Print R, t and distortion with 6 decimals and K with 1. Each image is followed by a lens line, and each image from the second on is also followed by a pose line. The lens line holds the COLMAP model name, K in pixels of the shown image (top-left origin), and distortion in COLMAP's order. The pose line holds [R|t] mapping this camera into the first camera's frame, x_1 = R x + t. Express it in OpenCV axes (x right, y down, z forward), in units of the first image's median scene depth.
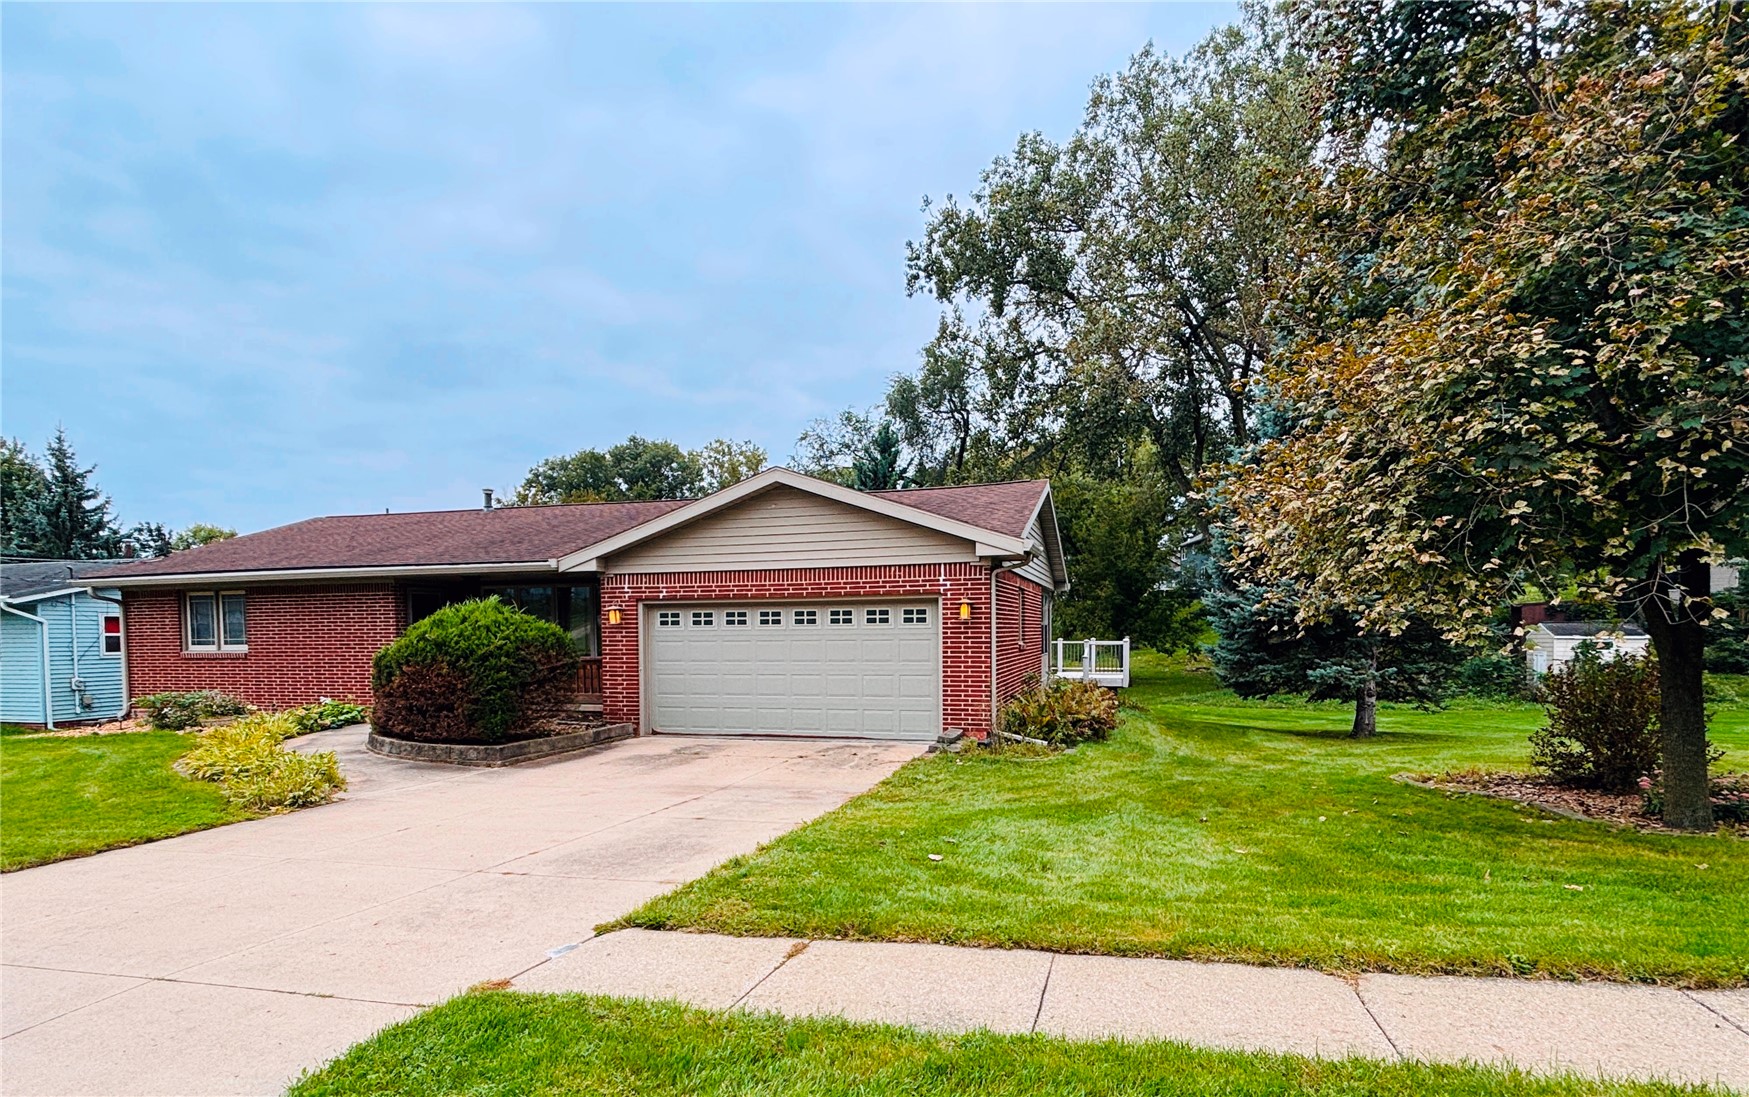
lens RADIAL K [[906.8, 0, 849.8], [0, 906.8, 663.5], [0, 0, 1]] dist [0.000316, 0.011050]
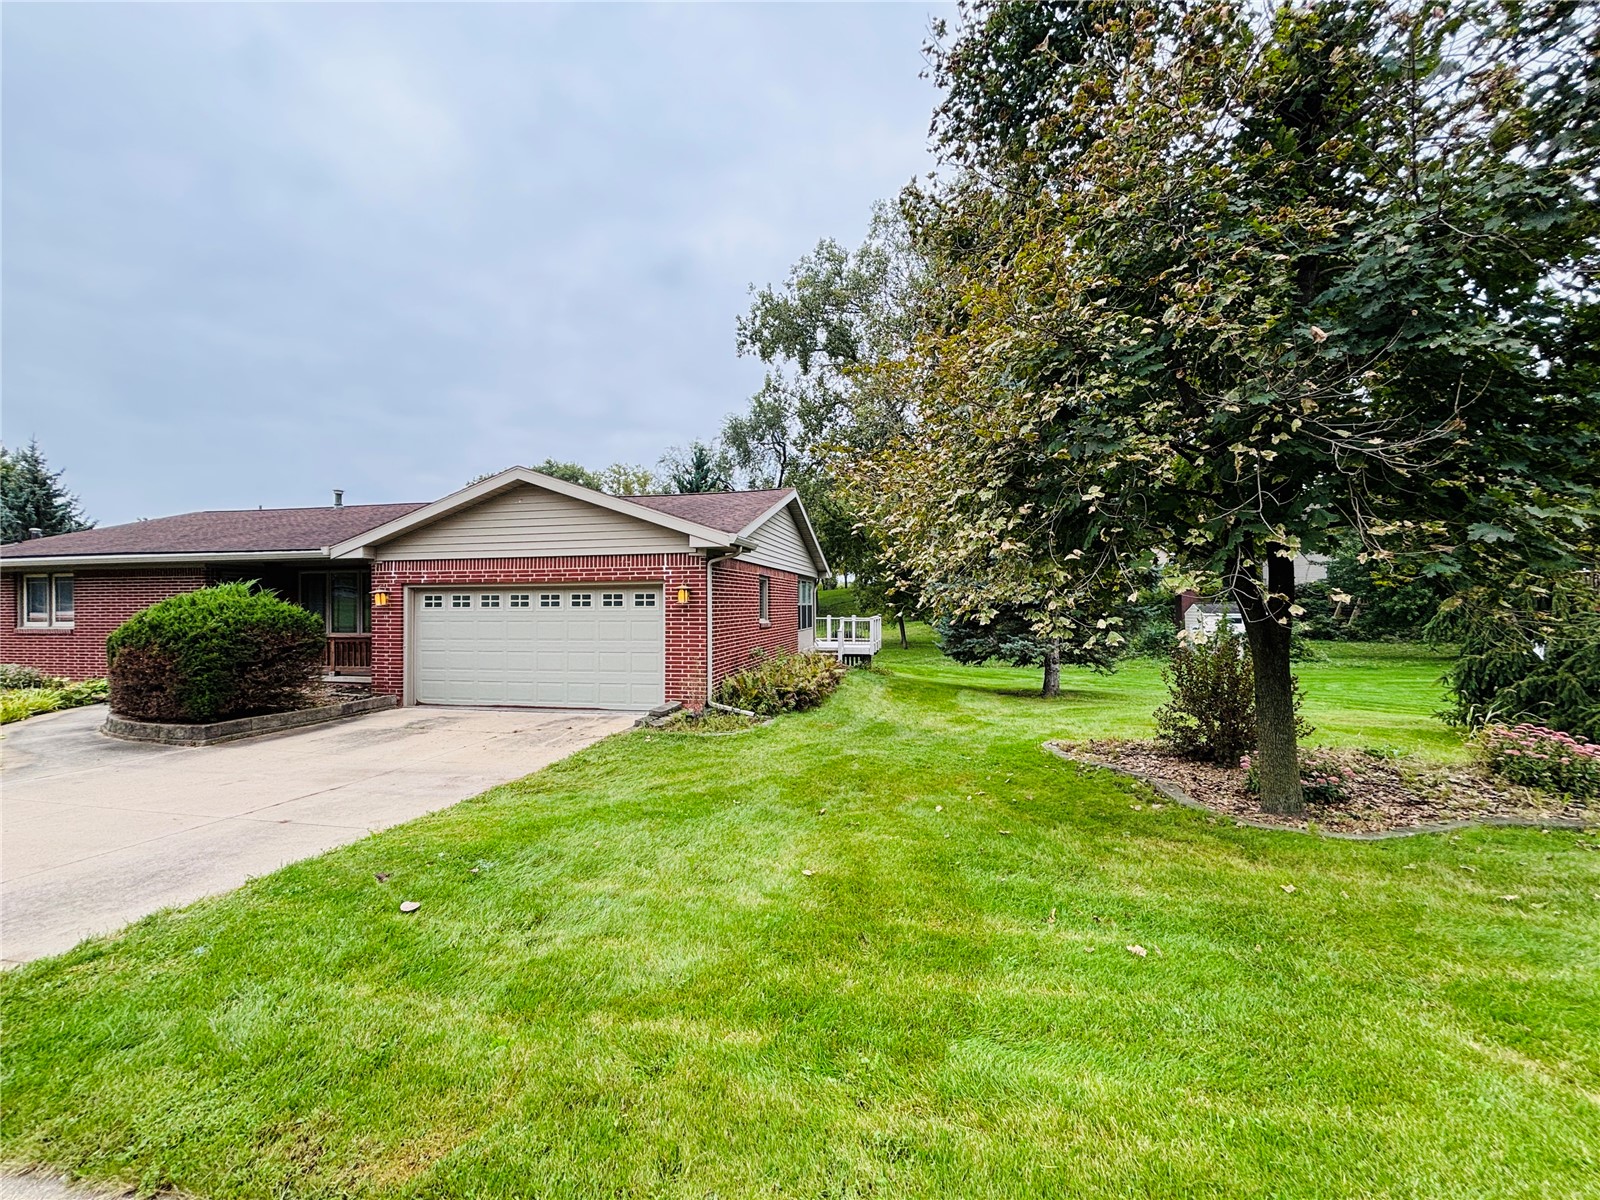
lens RADIAL K [[641.1, 0, 786.1], [0, 641.1, 601.9], [0, 0, 1]] dist [0.010523, -0.000381]
pose [[0.997445, 0.004092, 0.071322, 0.187357], [-0.001184, 0.999168, -0.040763, -0.017246], [-0.071430, 0.040574, 0.996620, 0.186624]]
